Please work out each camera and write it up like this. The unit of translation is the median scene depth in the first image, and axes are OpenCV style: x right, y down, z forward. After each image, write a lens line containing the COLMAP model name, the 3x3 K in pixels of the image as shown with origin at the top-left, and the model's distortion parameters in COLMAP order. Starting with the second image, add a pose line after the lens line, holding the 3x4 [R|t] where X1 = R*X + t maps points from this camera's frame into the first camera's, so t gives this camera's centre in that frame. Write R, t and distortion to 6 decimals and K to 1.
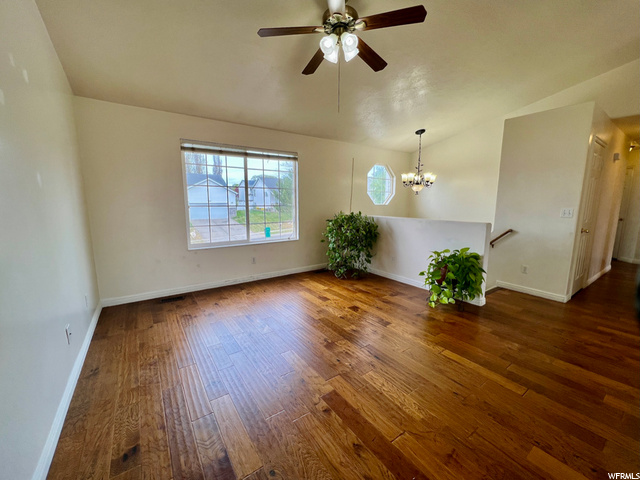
lens RADIAL K [[258.2, 0, 317.1], [0, 258.2, 239.6], [0, 0, 1]] dist [-0.000719, -0.000032]
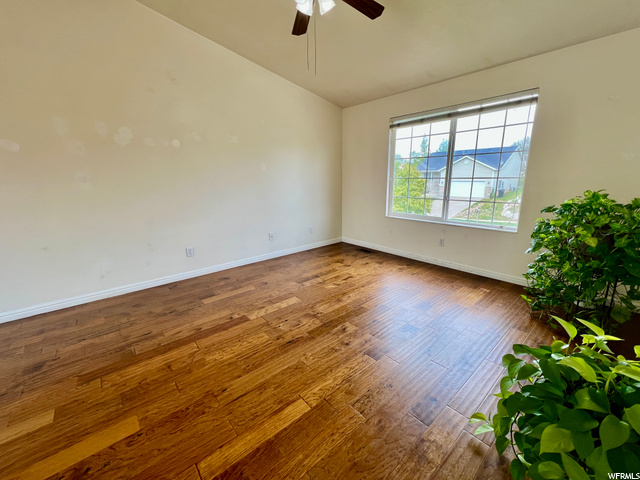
lens RADIAL K [[258.2, 0, 317.9], [0, 258.2, 241.6], [0, 0, 1]] dist [-0.000719, -0.000032]
pose [[0.108991, 0.242719, -0.963955, 0.638471], [-0.125754, 0.965307, 0.228841, -0.080681], [0.986056, 0.096280, 0.135732, 0.553197]]
